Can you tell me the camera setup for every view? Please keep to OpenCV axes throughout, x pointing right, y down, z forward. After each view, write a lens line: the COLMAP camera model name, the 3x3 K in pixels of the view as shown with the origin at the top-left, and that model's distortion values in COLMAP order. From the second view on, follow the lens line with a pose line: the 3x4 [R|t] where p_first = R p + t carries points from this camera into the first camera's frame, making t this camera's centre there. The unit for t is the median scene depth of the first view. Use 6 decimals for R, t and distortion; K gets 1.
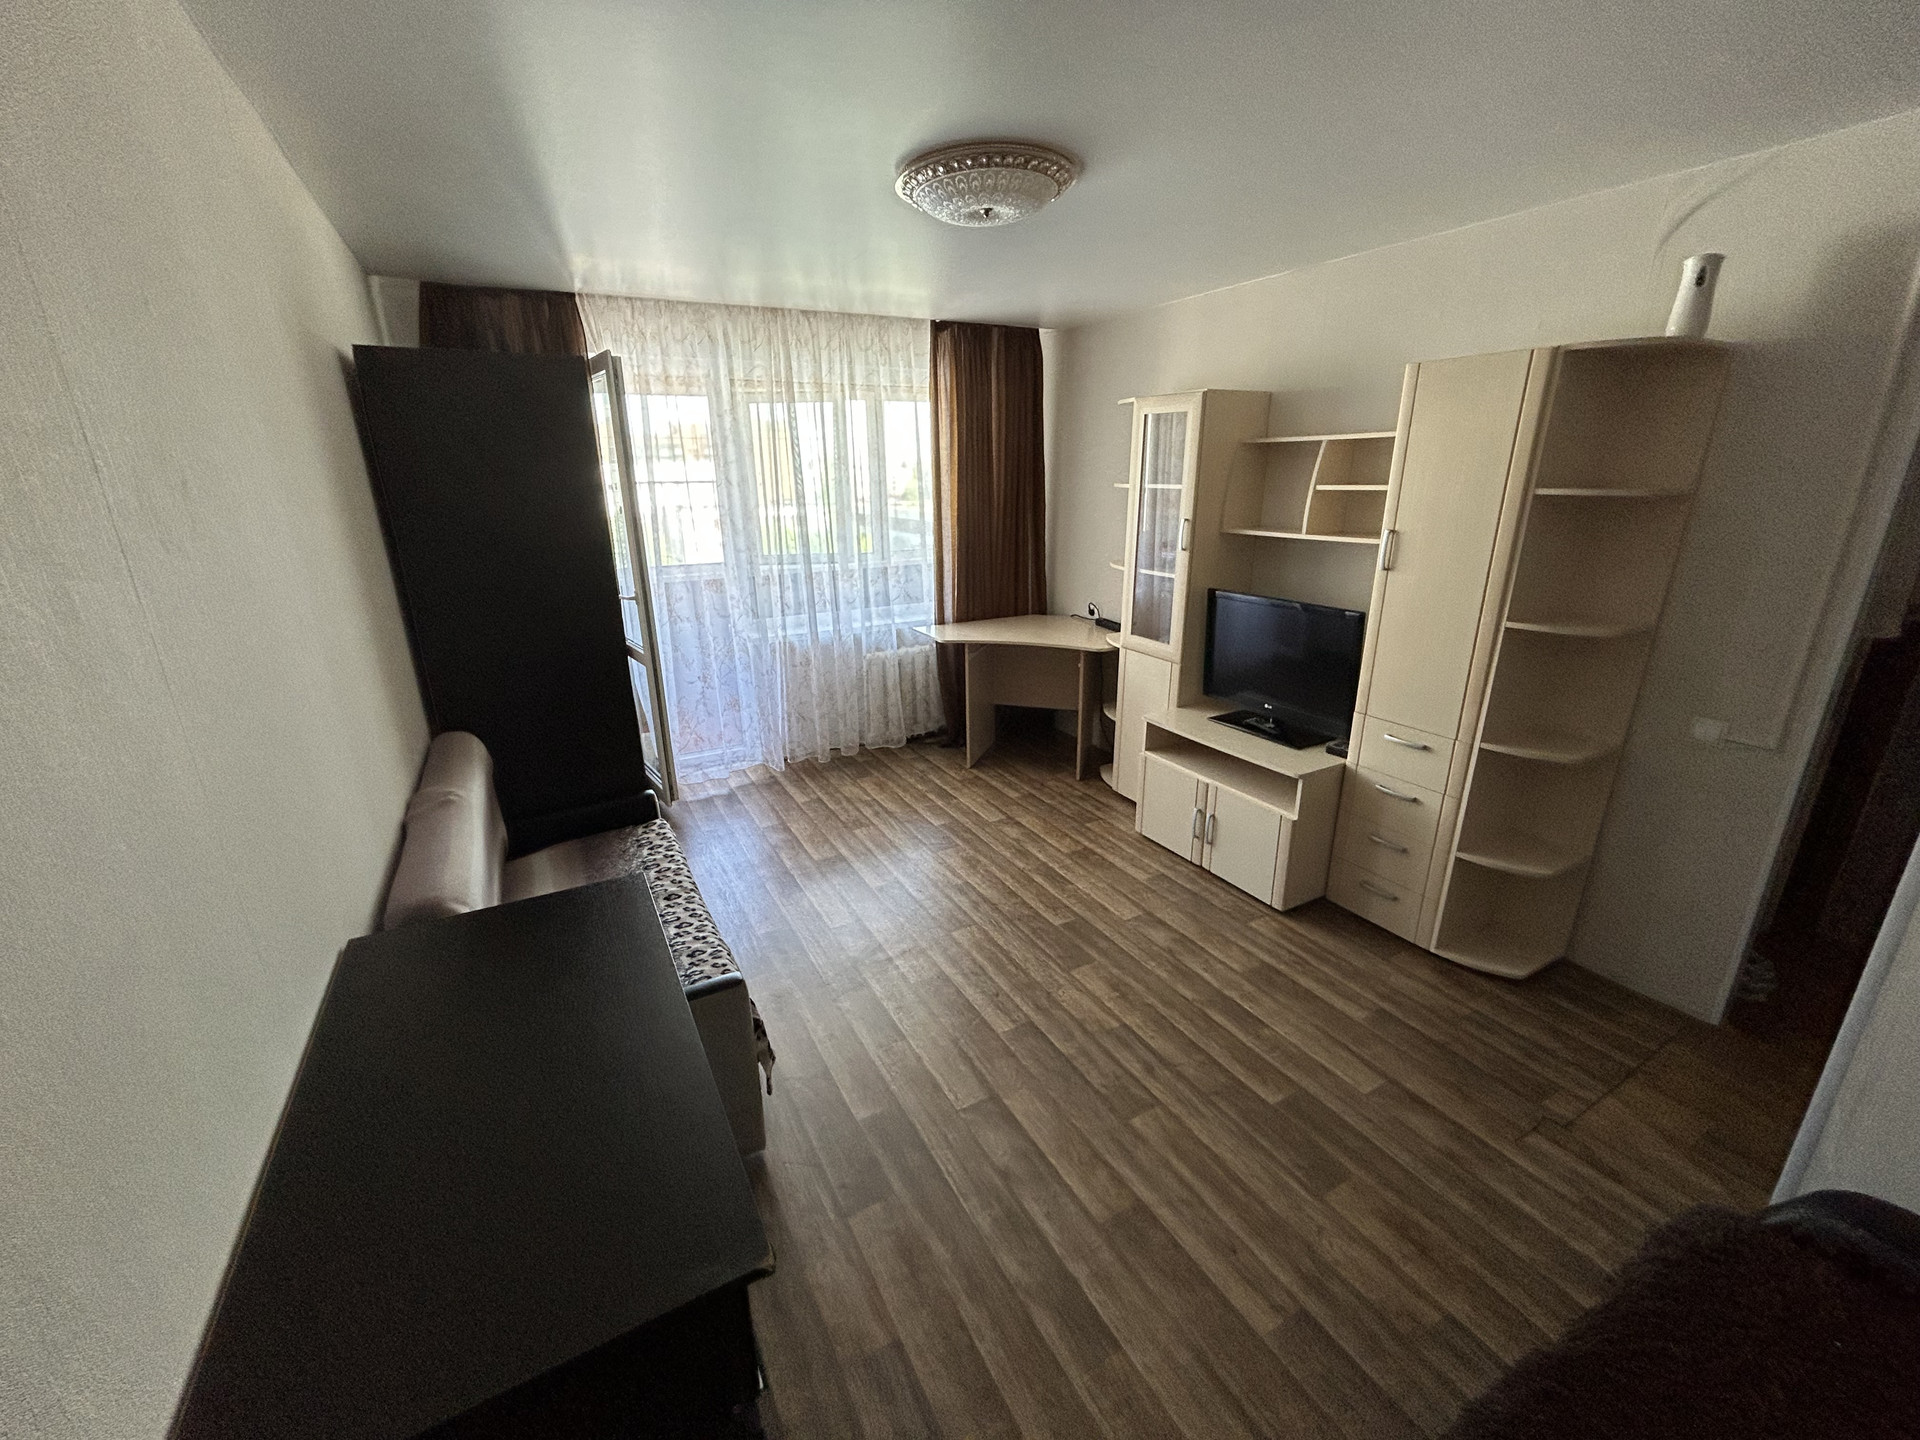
lens RADIAL K [[776.4, 0, 957.7], [0, 776.4, 716.1], [0, 0, 1]] dist [-0.001135, 0.001720]
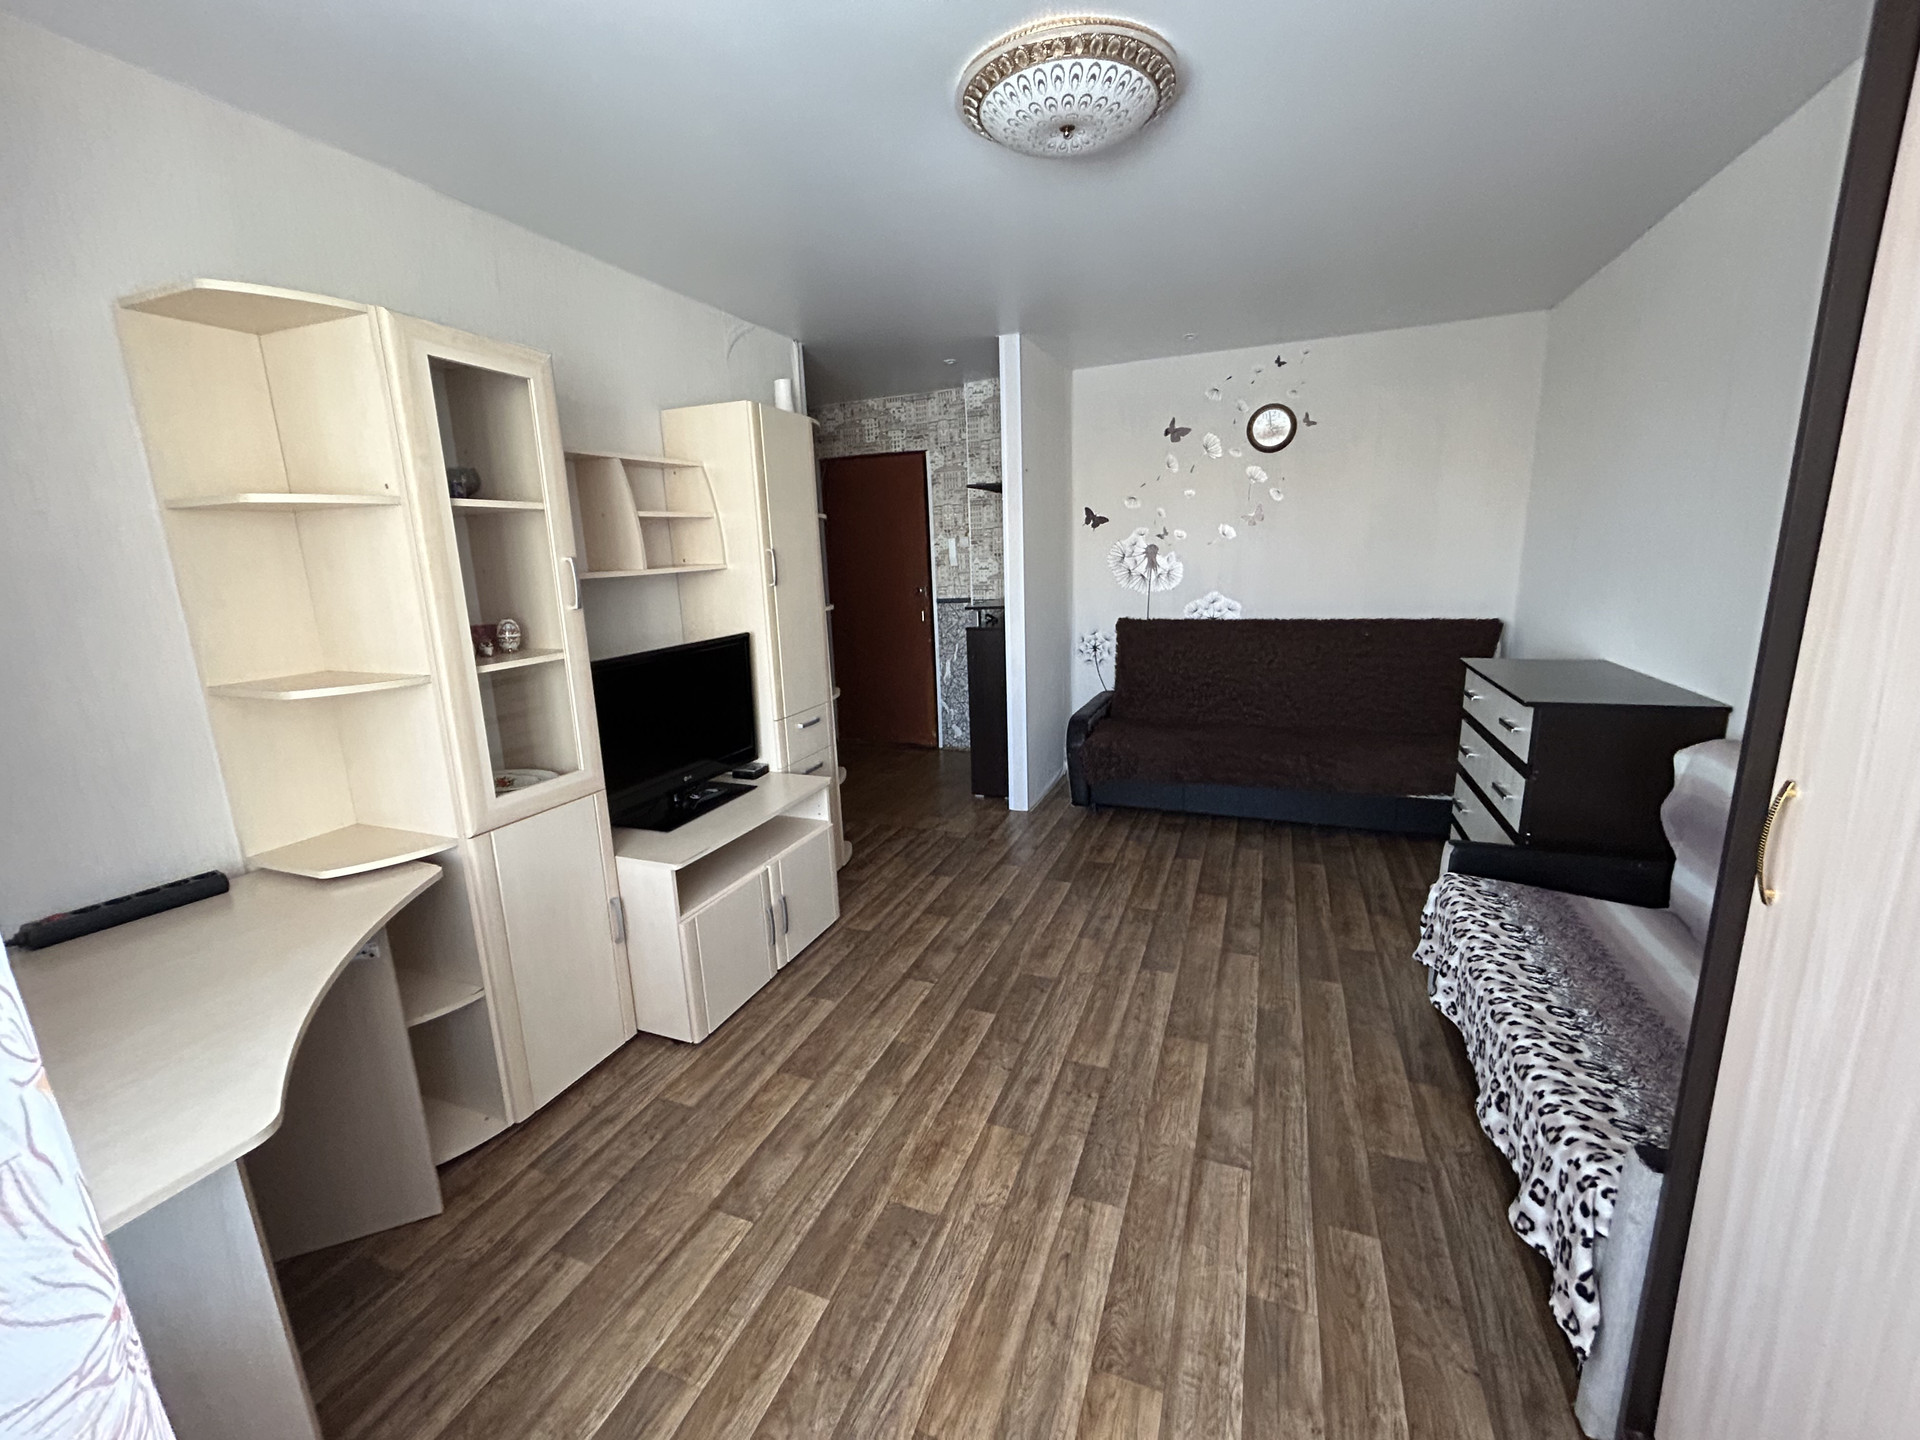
lens RADIAL K [[776.4, 0, 962.0], [0, 776.4, 716.5], [0, 0, 1]] dist [-0.001135, 0.001720]
pose [[-0.643009, -0.124803, 0.755622, -0.345329], [0.272806, 0.884591, 0.378252, -0.310377], [-0.715623, 0.449358, -0.534753, 1.333725]]
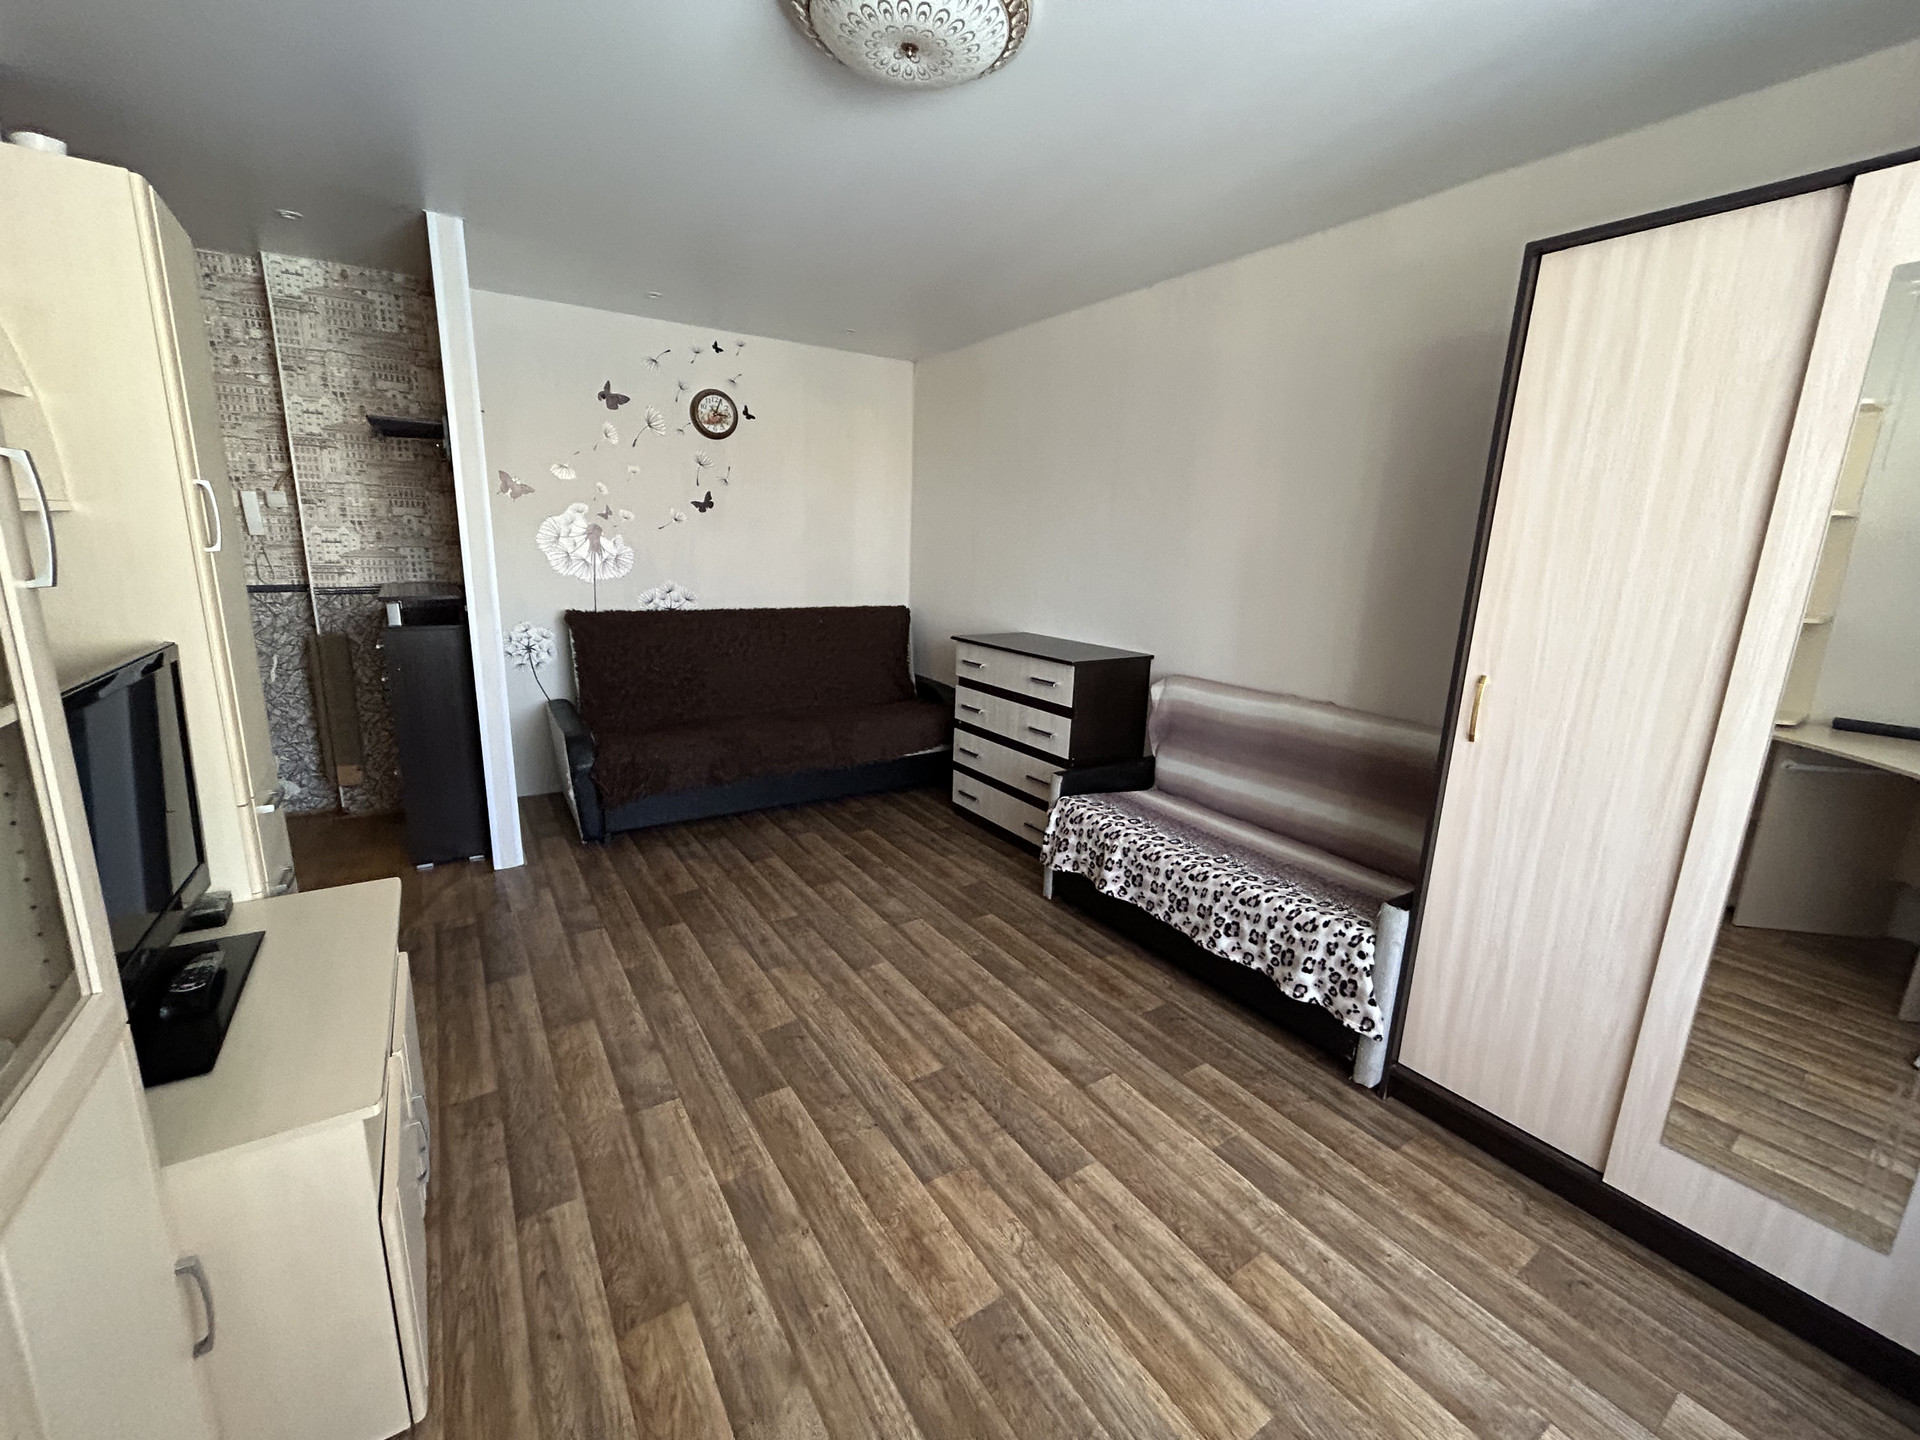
lens RADIAL K [[776.4, 0, 957.6], [0, 776.4, 716.6], [0, 0, 1]] dist [-0.001135, 0.001720]
pose [[-0.996192, 0.002282, -0.087152, 0.259964], [-0.041963, 0.863688, 0.502277, -0.343015], [0.076418, 0.504022, -0.860304, 1.473016]]
